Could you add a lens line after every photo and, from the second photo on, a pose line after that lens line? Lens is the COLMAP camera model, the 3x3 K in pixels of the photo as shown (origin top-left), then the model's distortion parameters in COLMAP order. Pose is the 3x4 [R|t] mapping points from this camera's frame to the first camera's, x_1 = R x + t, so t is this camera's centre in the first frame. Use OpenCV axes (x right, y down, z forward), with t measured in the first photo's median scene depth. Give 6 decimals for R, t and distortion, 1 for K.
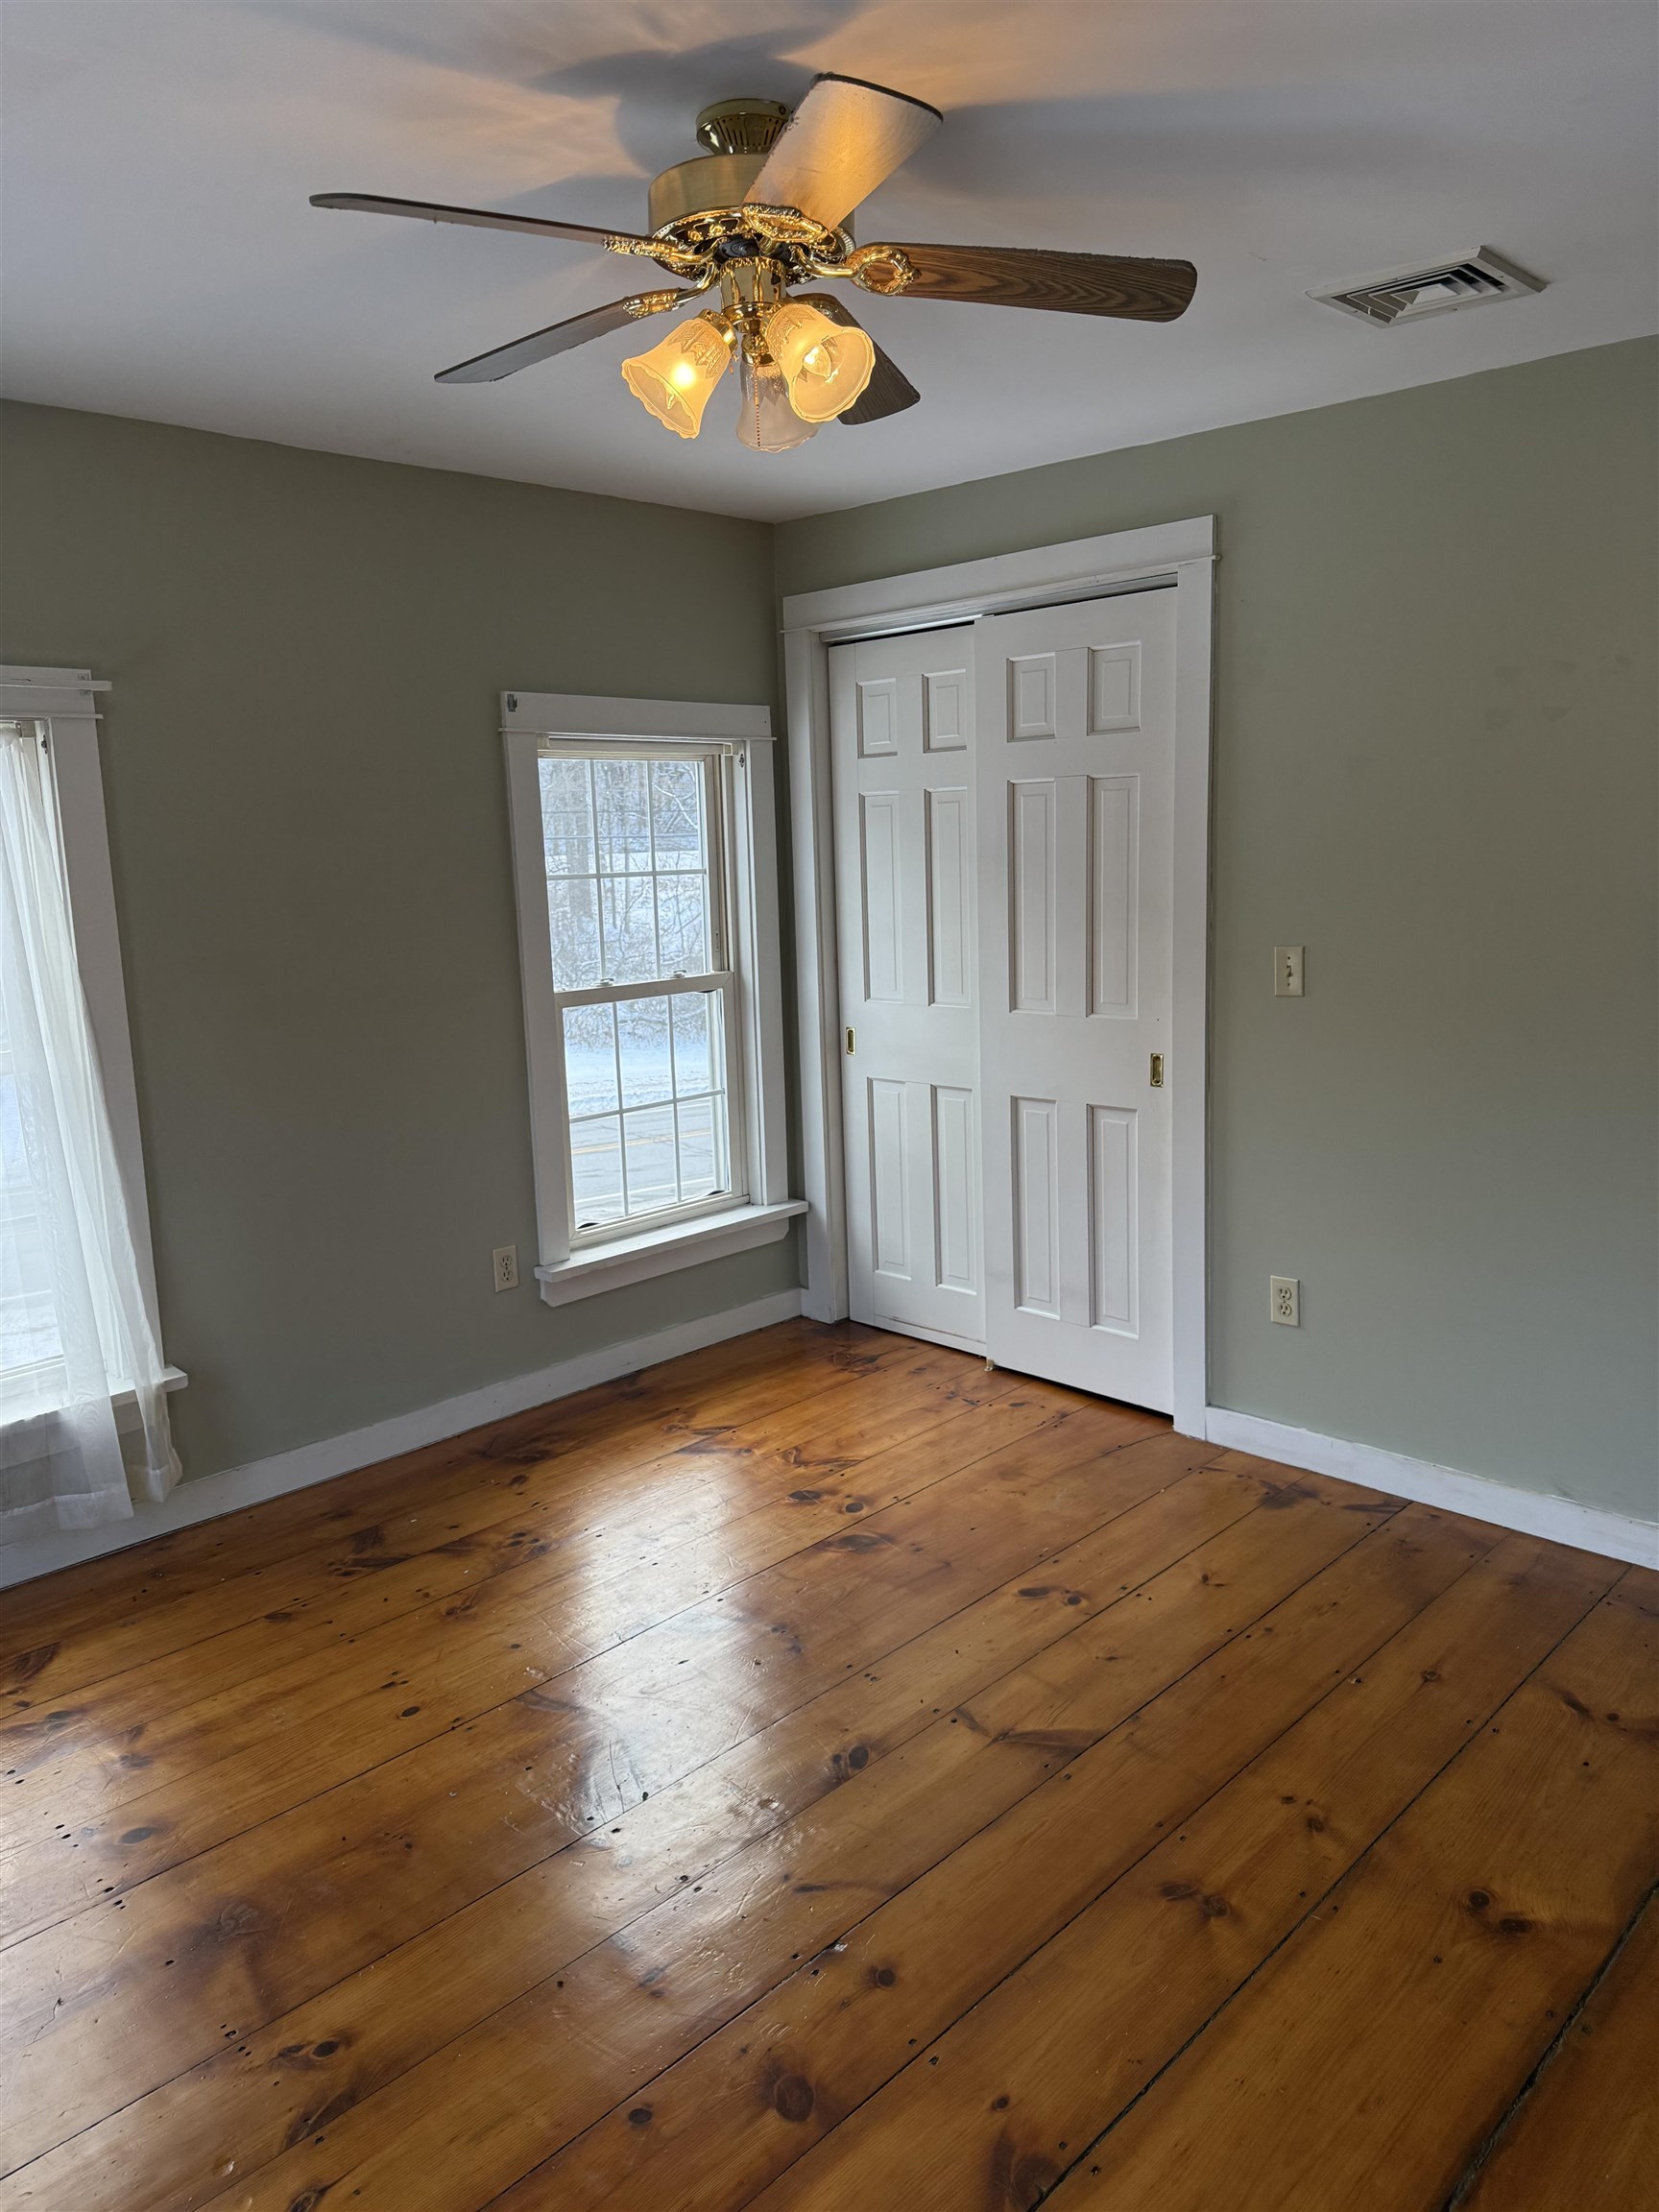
lens RADIAL K [[1557.8, 0, 829.3], [0, 1557.8, 1092.3], [0, 0, 1]] dist [0.101155, -0.112405]
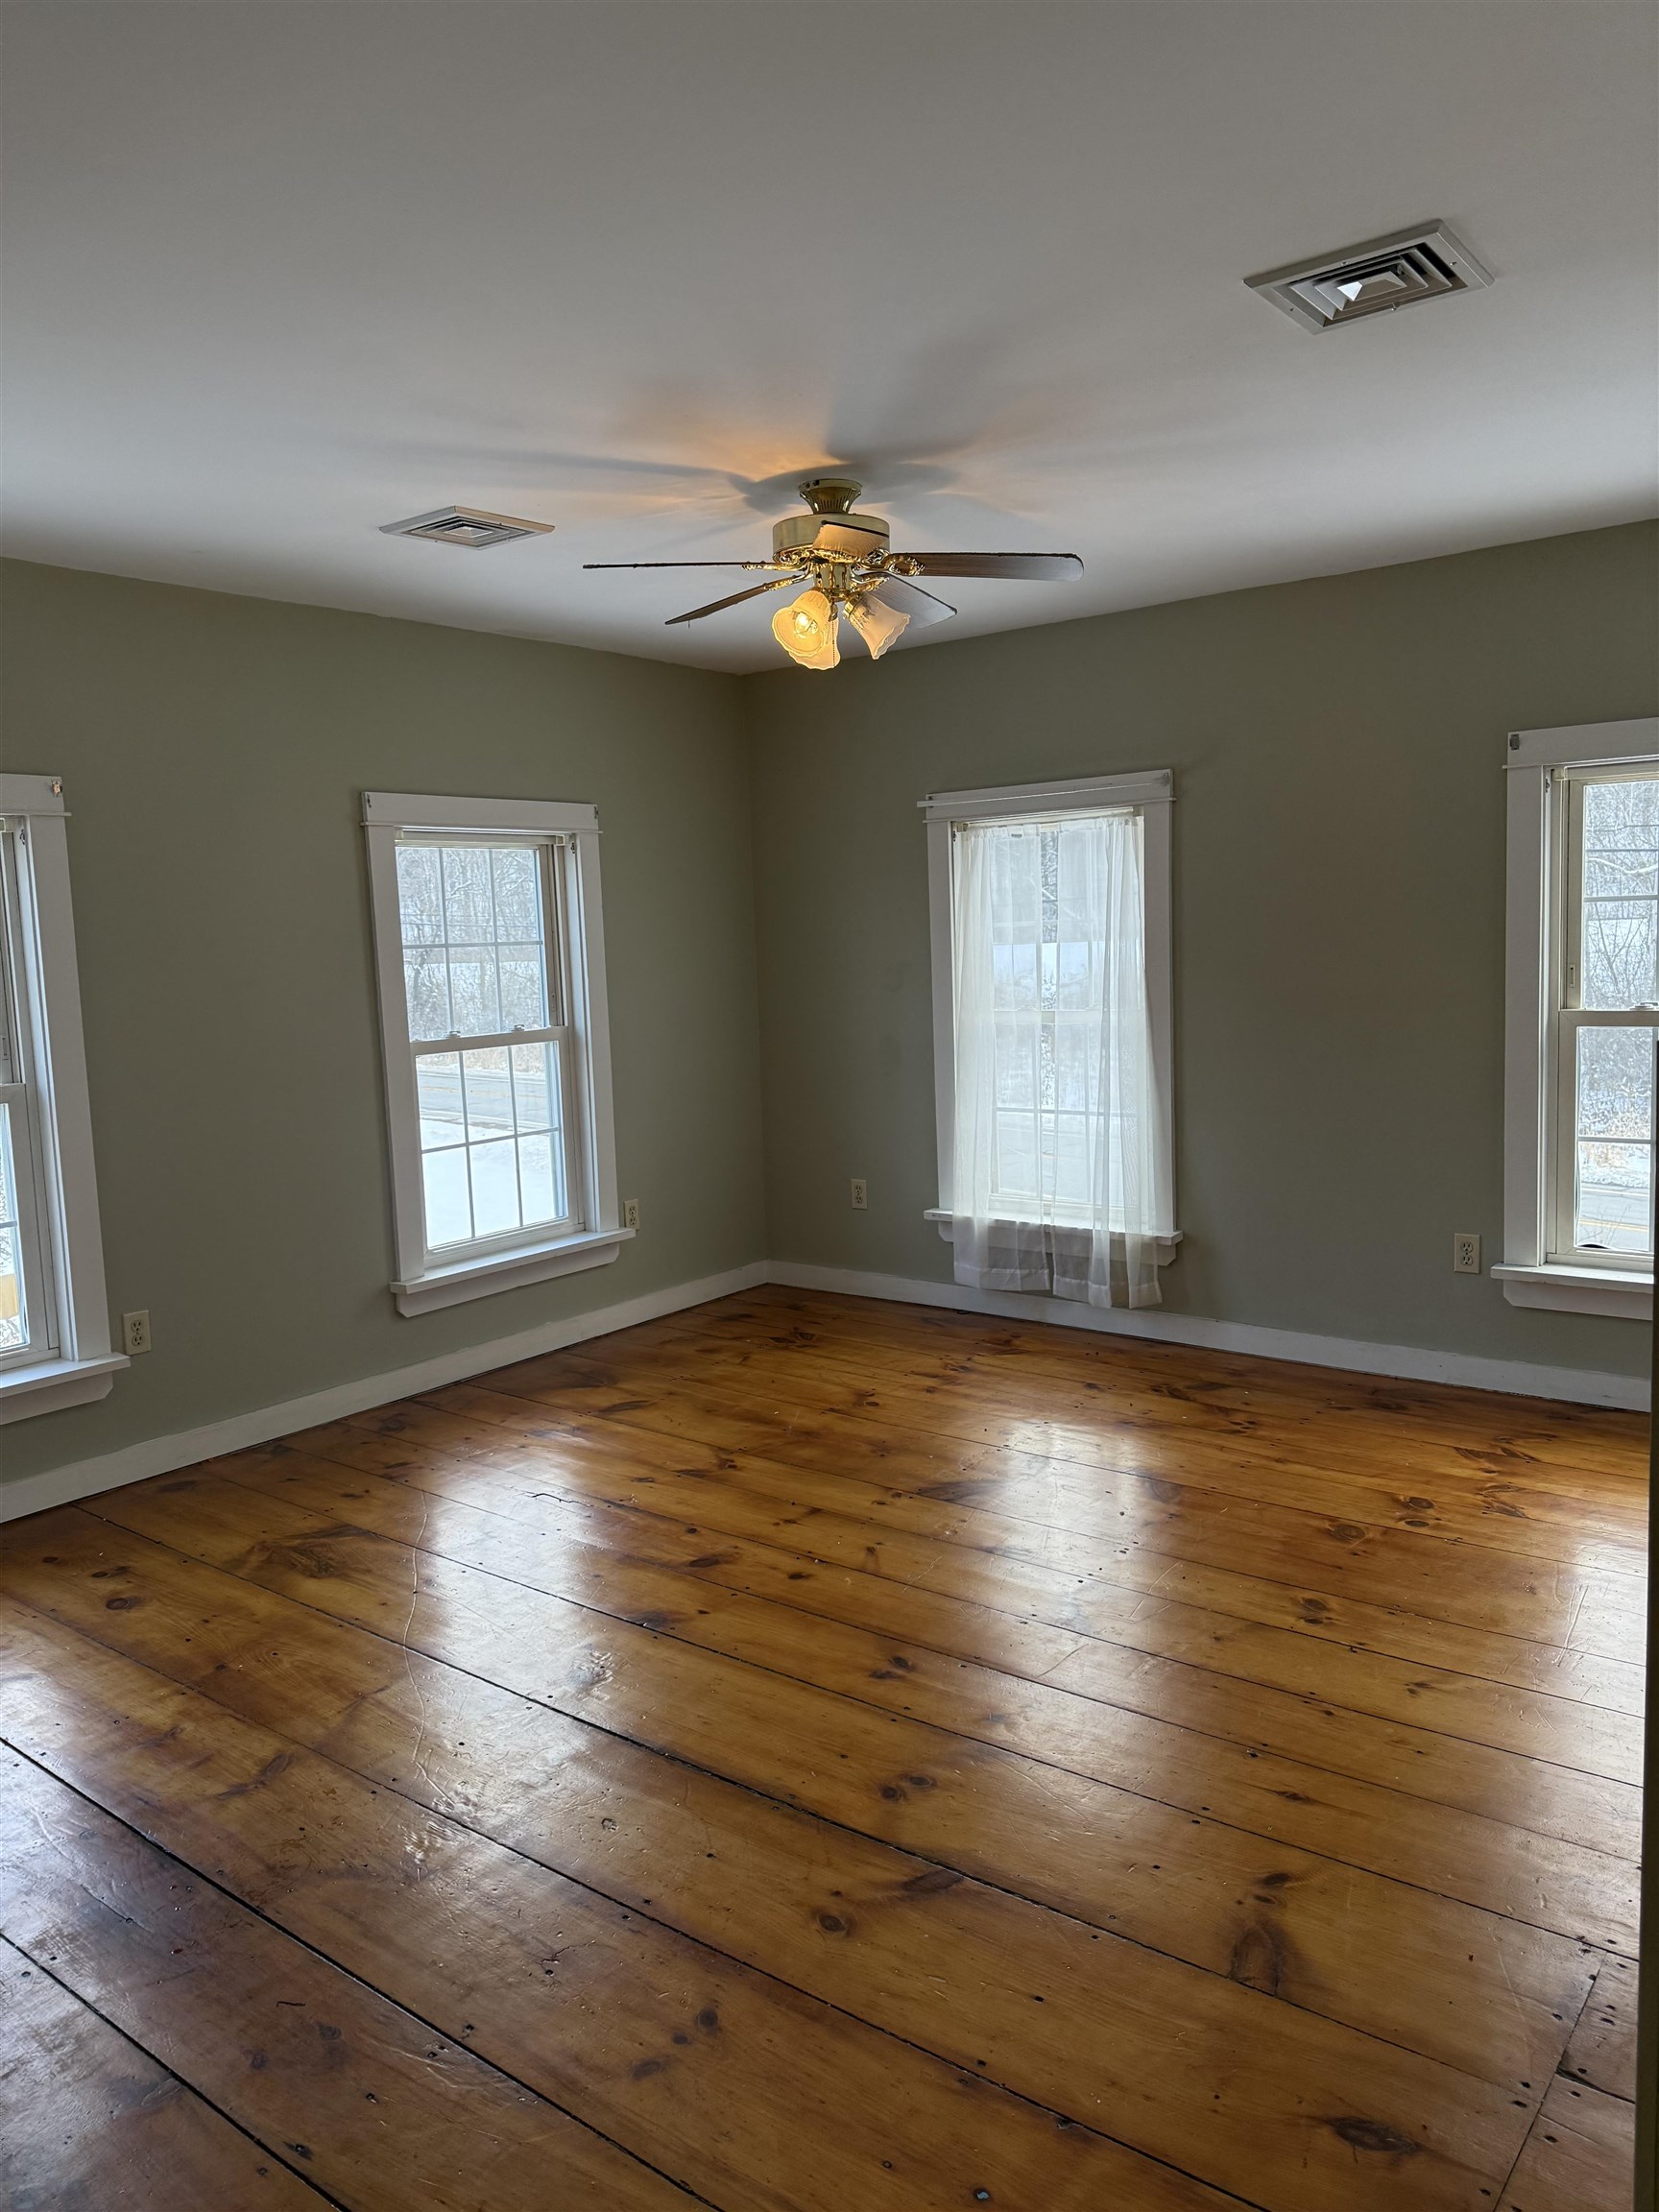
lens RADIAL K [[1557.8, 0, 829.3], [0, 1557.8, 1092.3], [0, 0, 1]] dist [0.101155, -0.112405]
pose [[0.107531, 0.127652, -0.985973, 1.005860], [-0.129688, 0.985050, 0.113389, -0.082226], [0.985707, 0.115676, 0.122479, 0.491293]]
